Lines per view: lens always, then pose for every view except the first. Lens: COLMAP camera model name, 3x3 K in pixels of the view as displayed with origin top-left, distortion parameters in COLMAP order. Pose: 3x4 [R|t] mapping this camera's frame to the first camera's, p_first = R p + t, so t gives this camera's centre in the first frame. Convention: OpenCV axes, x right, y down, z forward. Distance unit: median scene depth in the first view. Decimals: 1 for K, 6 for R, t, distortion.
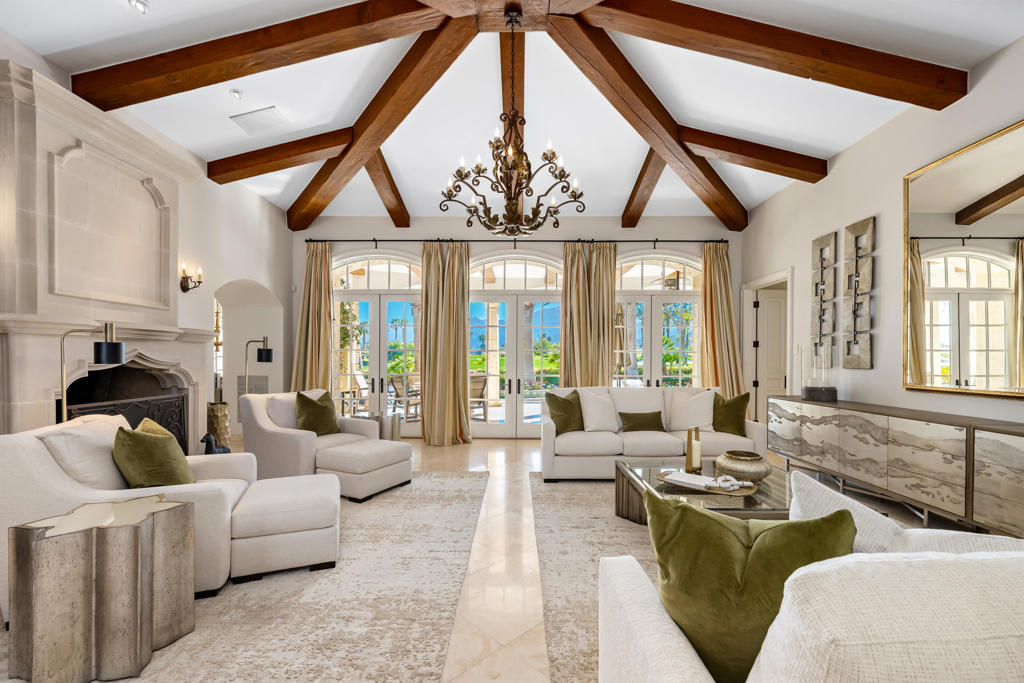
lens RADIAL K [[401.3, 0, 511.7], [0, 401.3, 346.0], [0, 0, 1]] dist [0.001863, -0.000053]
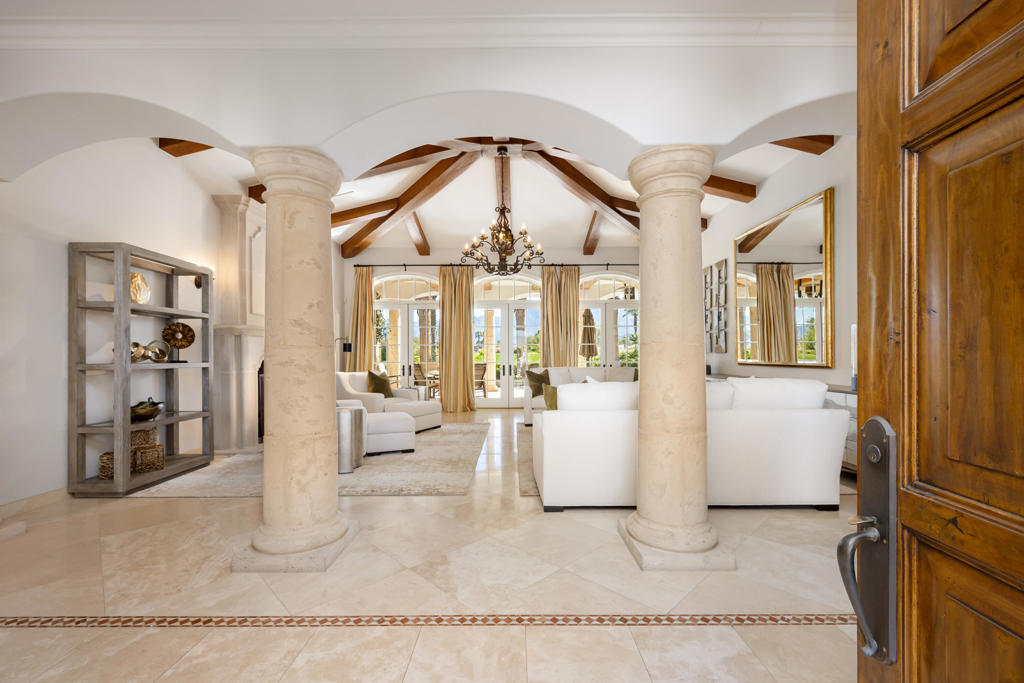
lens RADIAL K [[435.6, 0, 512.0], [0, 435.6, 341.5], [0, 0, 1]] dist [0.000067, -0.000001]
pose [[0.999939, -0.008117, 0.007467, 0.017728], [0.008143, 0.999961, -0.003413, 0.008478], [-0.007439, 0.003474, 0.999966, -0.644799]]
